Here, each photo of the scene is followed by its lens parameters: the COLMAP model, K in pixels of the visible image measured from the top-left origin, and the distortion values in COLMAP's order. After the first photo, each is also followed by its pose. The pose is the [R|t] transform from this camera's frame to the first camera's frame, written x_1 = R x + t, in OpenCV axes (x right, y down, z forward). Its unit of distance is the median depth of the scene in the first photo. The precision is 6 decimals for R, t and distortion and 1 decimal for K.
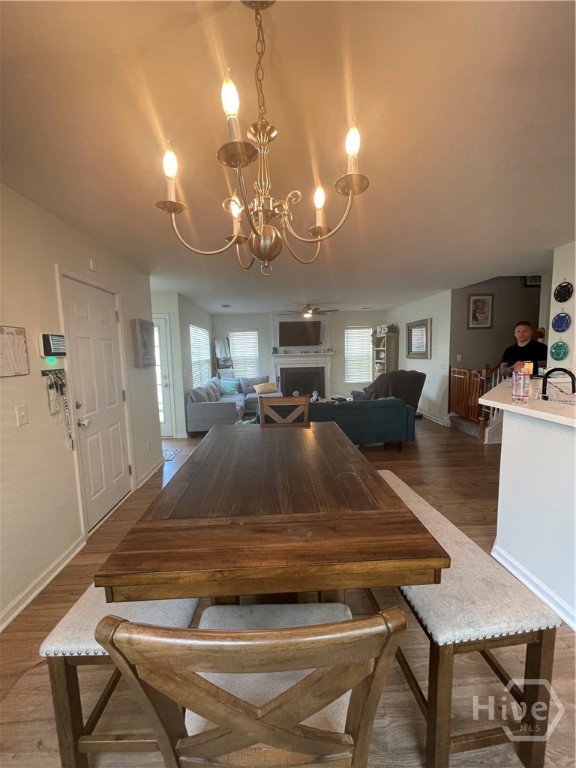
lens RADIAL K [[310.5, 0, 288.7], [0, 310.5, 386.4], [0, 0, 1]] dist [-0.002019, -0.000683]
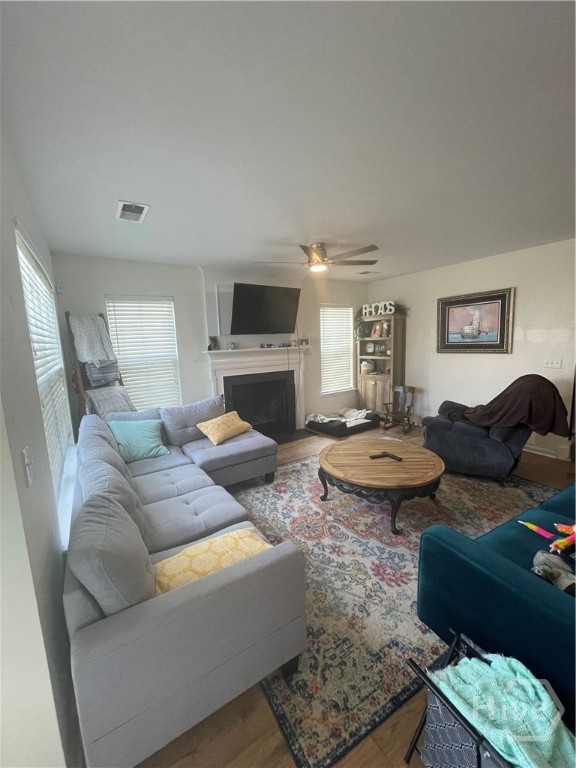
lens RADIAL K [[310.5, 0, 290.9], [0, 310.5, 382.9], [0, 0, 1]] dist [-0.002019, -0.000683]
pose [[0.866472, -0.072925, 0.493870, -0.659004], [0.069890, 0.997250, 0.024635, -0.191776], [-0.494309, 0.013171, 0.869187, 1.761489]]
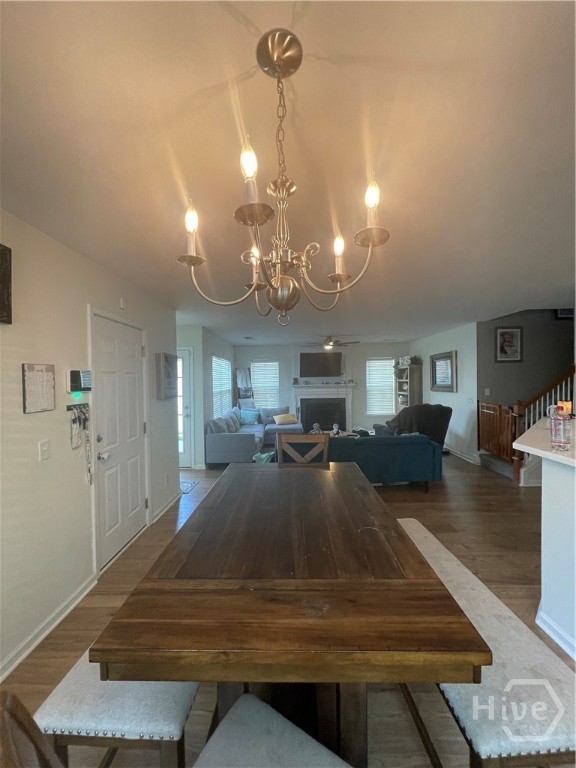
lens RADIAL K [[310.5, 0, 288.1], [0, 310.5, 386.3], [0, 0, 1]] dist [-0.002019, -0.000683]
pose [[0.997562, 0.011514, -0.068824, 0.004761], [-0.017671, 0.995827, -0.089539, -0.031048], [0.067506, 0.090537, 0.993603, 0.018902]]
